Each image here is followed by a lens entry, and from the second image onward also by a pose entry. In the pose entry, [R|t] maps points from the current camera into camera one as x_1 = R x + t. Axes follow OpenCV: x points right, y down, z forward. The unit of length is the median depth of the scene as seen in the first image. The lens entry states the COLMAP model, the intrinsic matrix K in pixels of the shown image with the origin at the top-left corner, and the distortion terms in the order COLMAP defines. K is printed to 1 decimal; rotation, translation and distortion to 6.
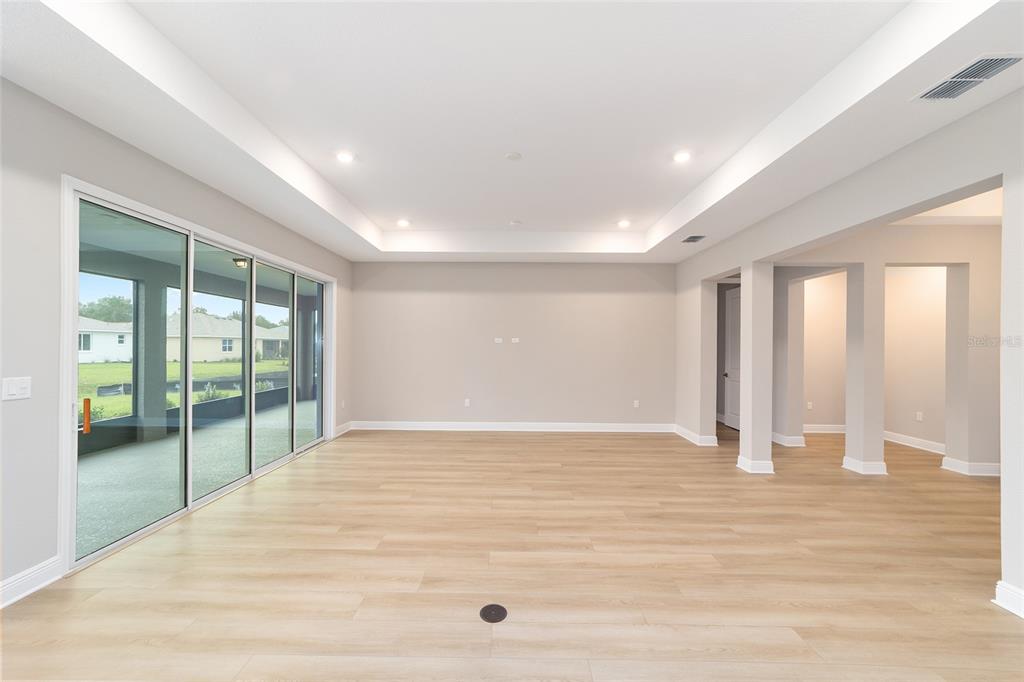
lens RADIAL K [[392.1, 0, 506.2], [0, 392.1, 345.5], [0, 0, 1]] dist [-0.005242, 0.002736]
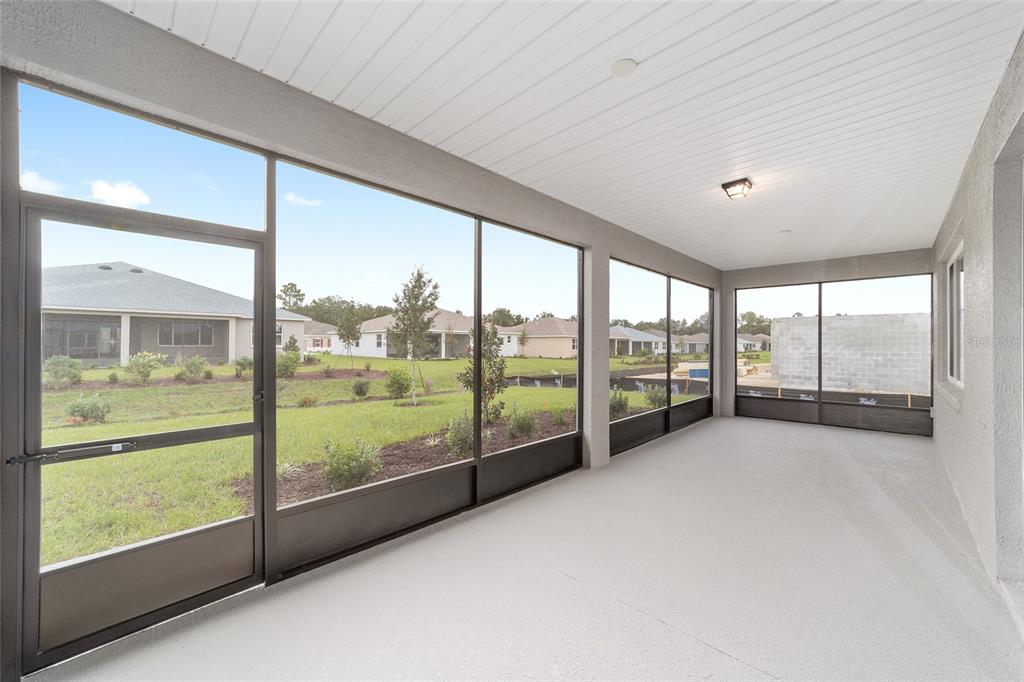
lens RADIAL K [[392.1, 0, 512.9], [0, 392.1, 342.9], [0, 0, 1]] dist [-0.005242, 0.002736]
pose [[0.724732, -0.003908, -0.689020, -0.591549], [0.000396, 0.999986, -0.005255, 0.019526], [0.689031, 0.003536, 0.724723, 0.401100]]
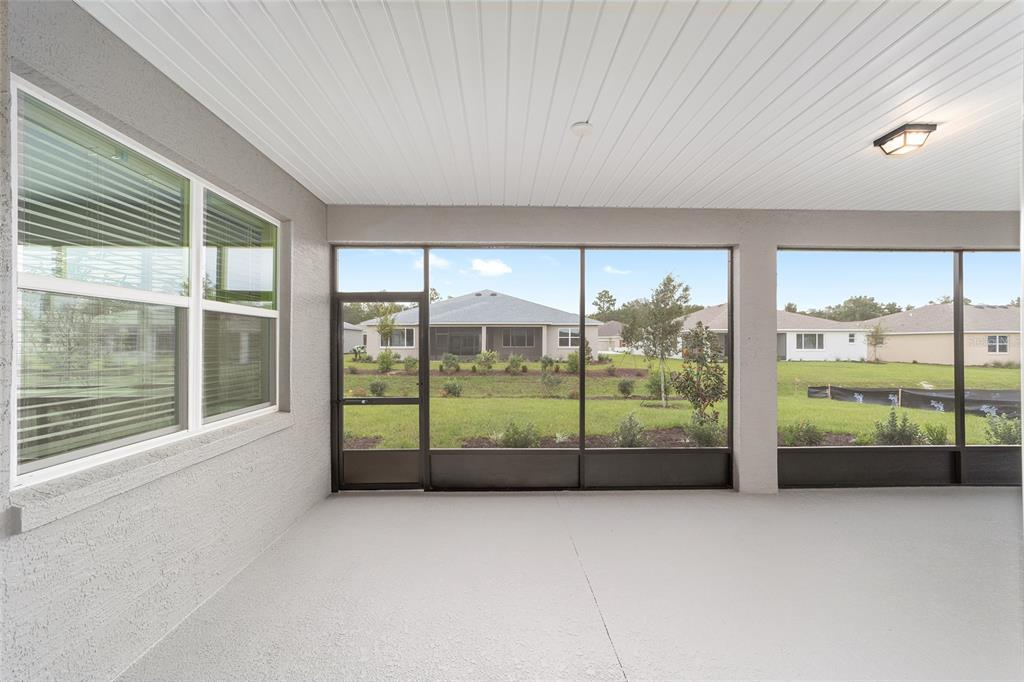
lens RADIAL K [[392.1, 0, 513.9], [0, 392.1, 343.1], [0, 0, 1]] dist [-0.005242, 0.002736]
pose [[0.053537, -0.005269, -0.998552, -0.324823], [0.001623, 0.999985, -0.005189, 0.001559], [0.998565, -0.001343, 0.053545, 0.649957]]
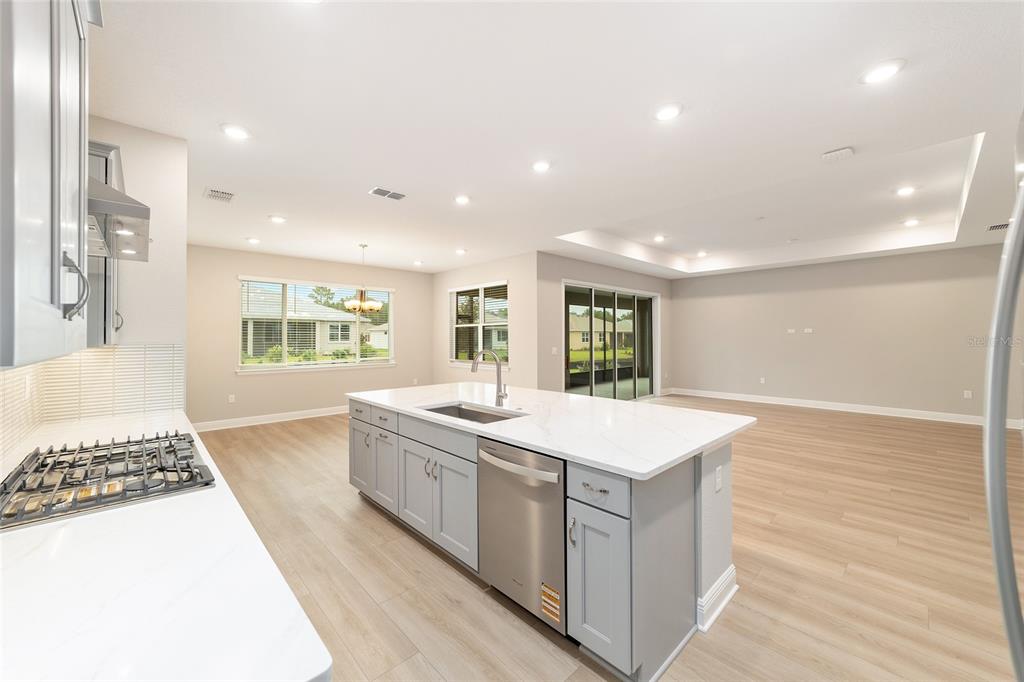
lens RADIAL K [[392.1, 0, 512.8], [0, 392.1, 333.4], [0, 0, 1]] dist [-0.005242, 0.002736]
pose [[0.698837, -0.014659, -0.715131, 0.280842], [0.008939, 0.999891, -0.011760, 0.001473], [0.715225, 0.001826, 0.698892, -0.528908]]
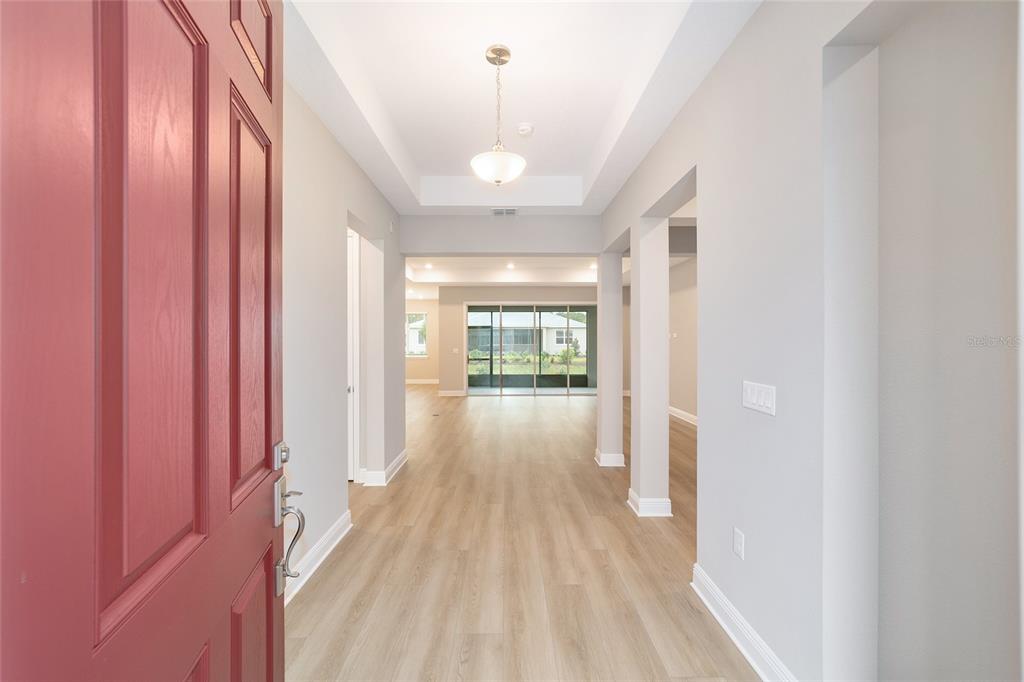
lens RADIAL K [[392.1, 0, 510.2], [0, 392.1, 344.4], [0, 0, 1]] dist [-0.005242, 0.002736]
pose [[0.023708, 0.001688, -0.999717, 1.298209], [0.003972, 0.999991, 0.001782, 0.010740], [0.999711, -0.004013, 0.023702, 0.579644]]
